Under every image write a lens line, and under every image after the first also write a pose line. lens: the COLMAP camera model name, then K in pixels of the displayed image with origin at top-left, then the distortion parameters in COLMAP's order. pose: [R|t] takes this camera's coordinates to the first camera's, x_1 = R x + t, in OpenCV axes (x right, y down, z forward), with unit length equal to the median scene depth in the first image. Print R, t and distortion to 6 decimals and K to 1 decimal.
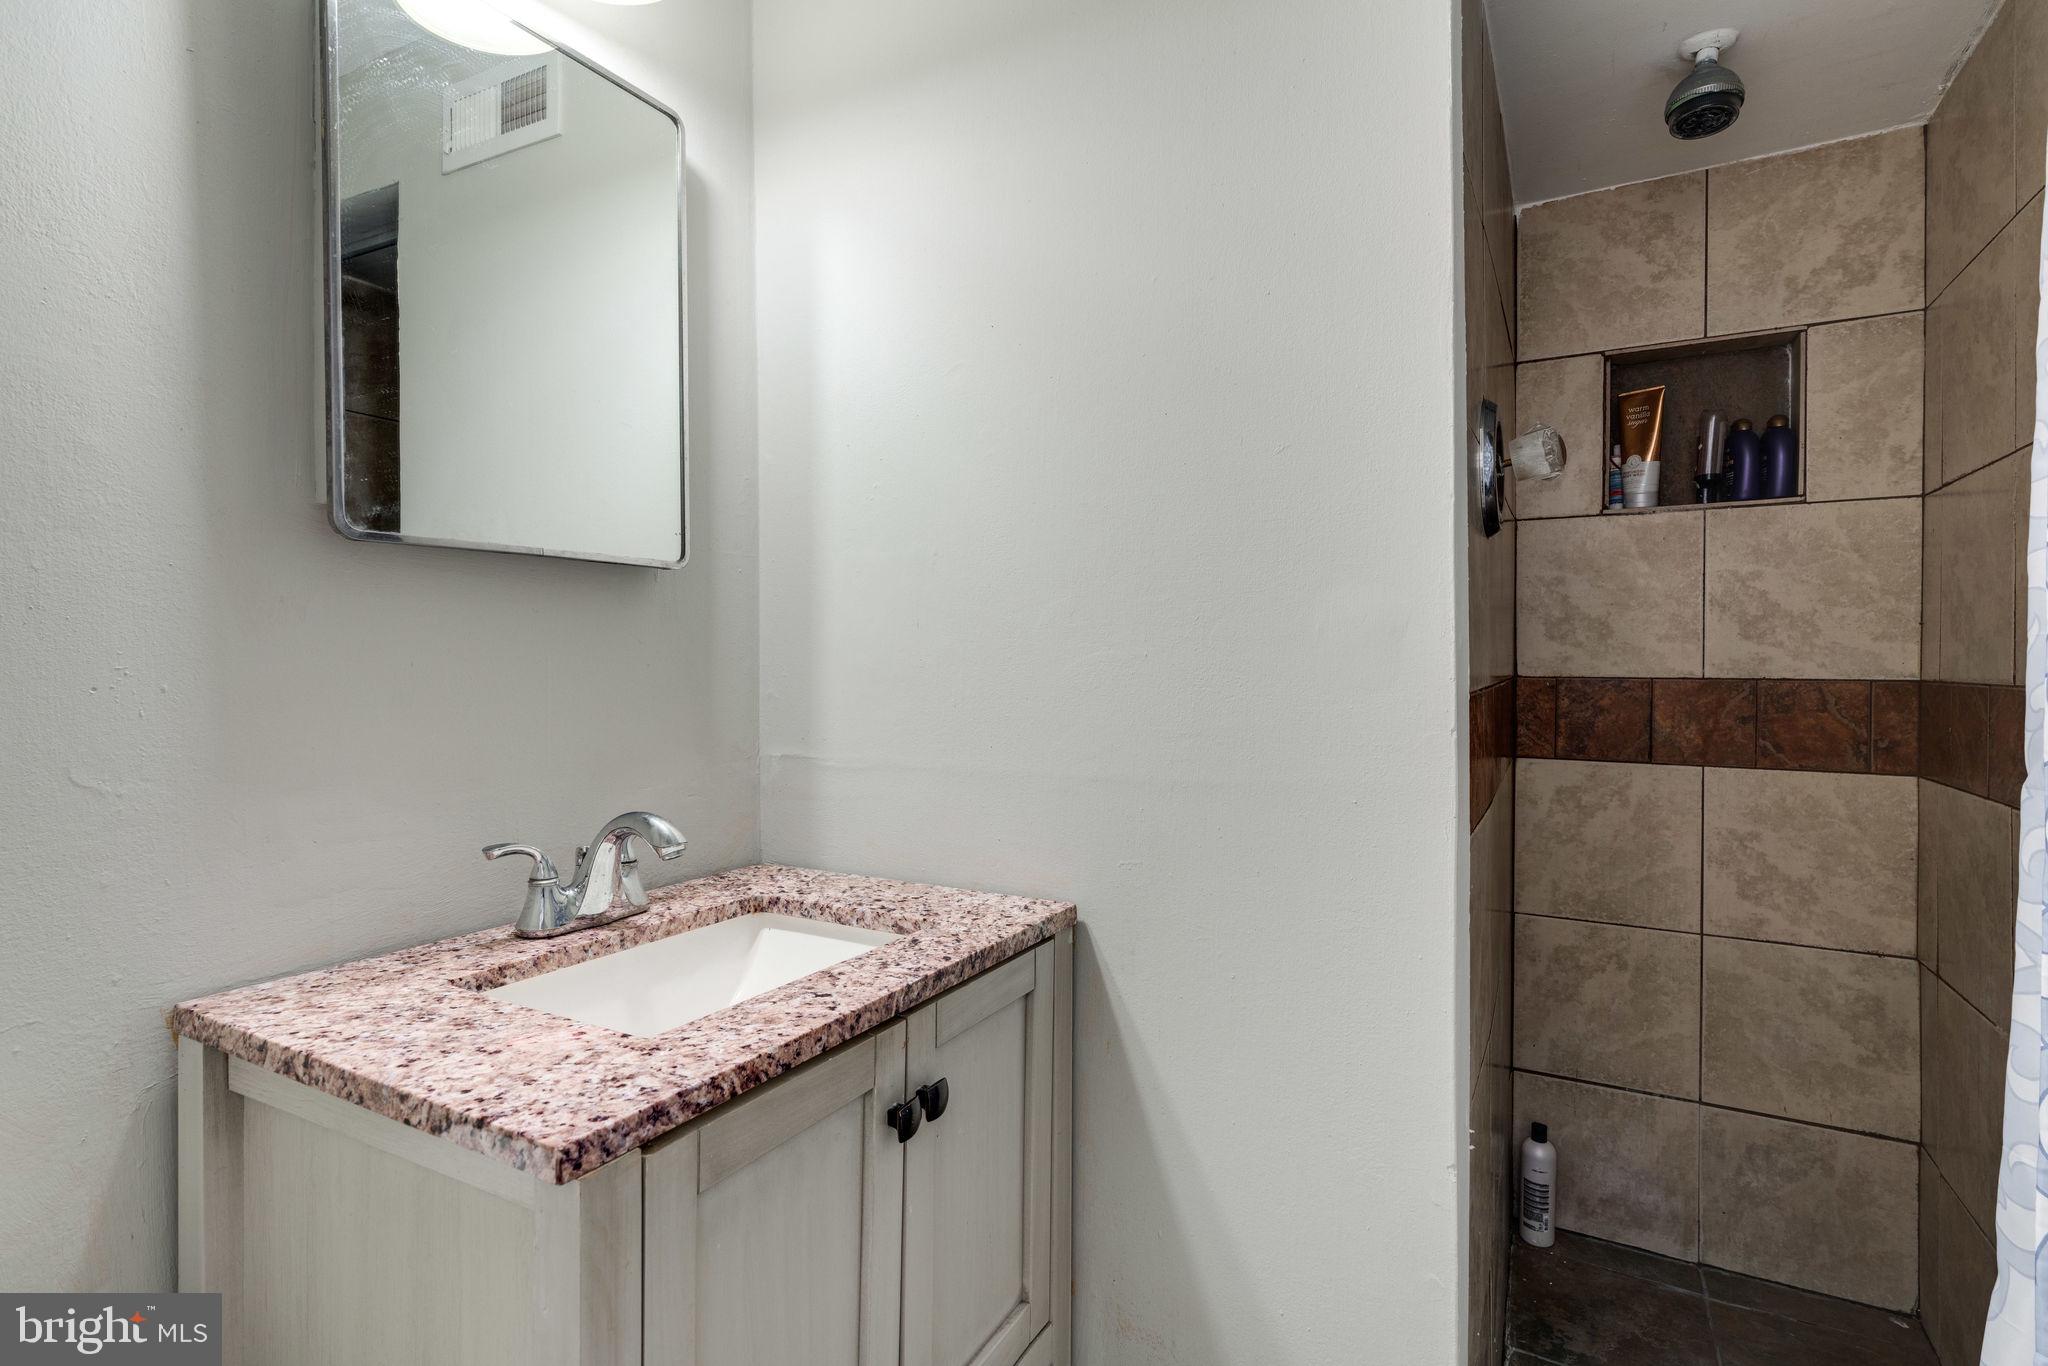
lens RADIAL K [[964.9, 0, 993.0], [0, 964.9, 677.7], [0, 0, 1]] dist [-0.004331, -0.000852]
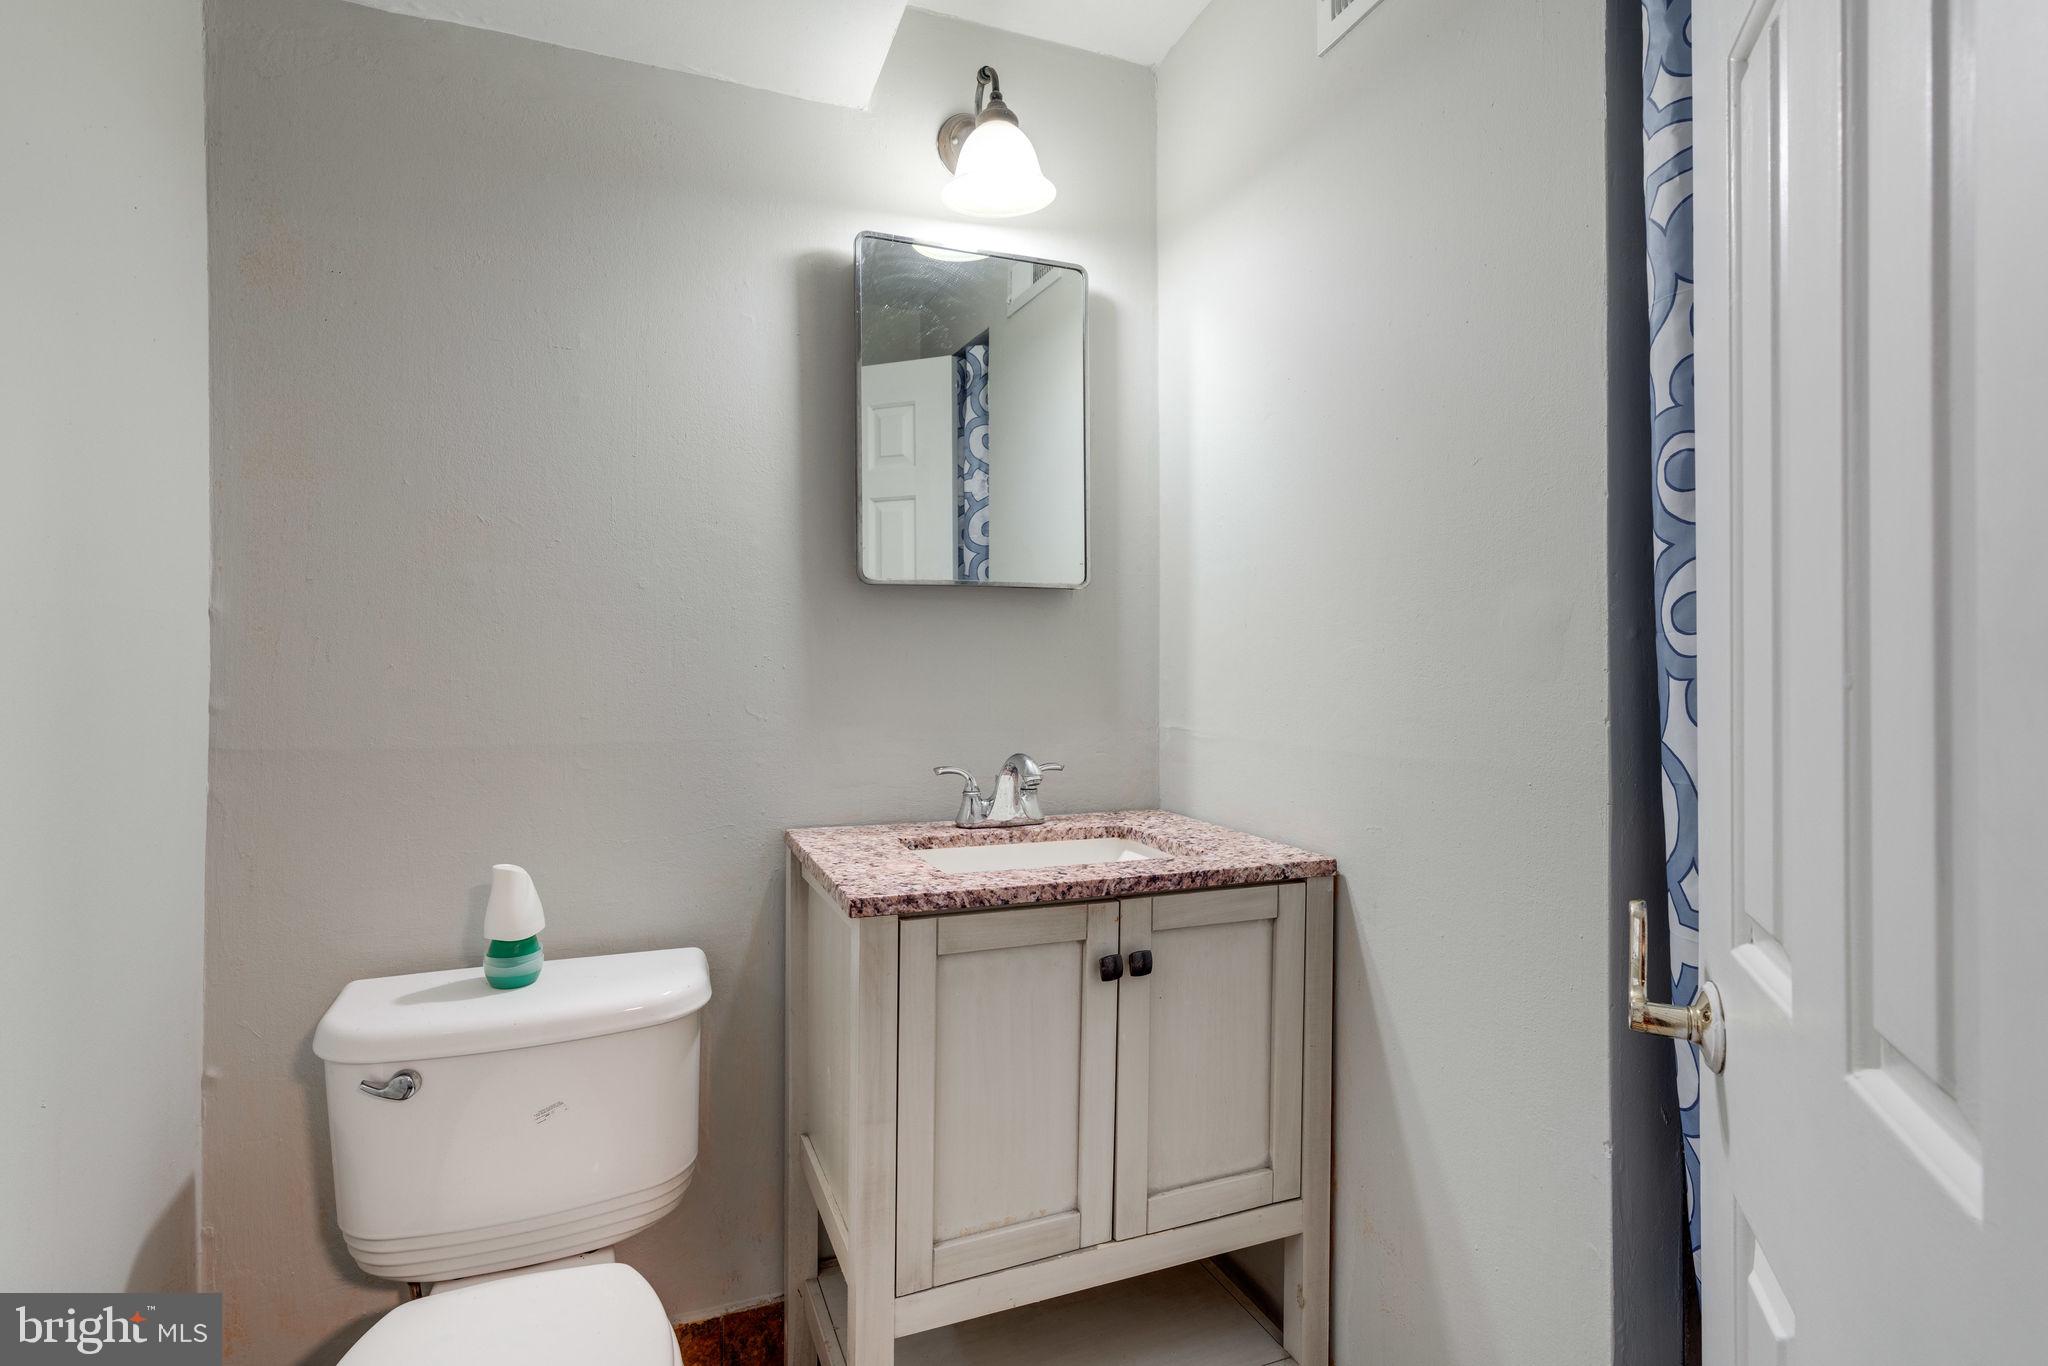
lens RADIAL K [[936.2, 0, 1015.1], [0, 936.2, 669.9], [0, 0, 1]] dist [0.000638, 0.000057]
pose [[0.787958, 0.008635, -0.615669, 0.579668], [-0.010315, 0.999946, 0.000823, 0.006334], [0.615643, 0.005702, 0.788004, -0.182442]]
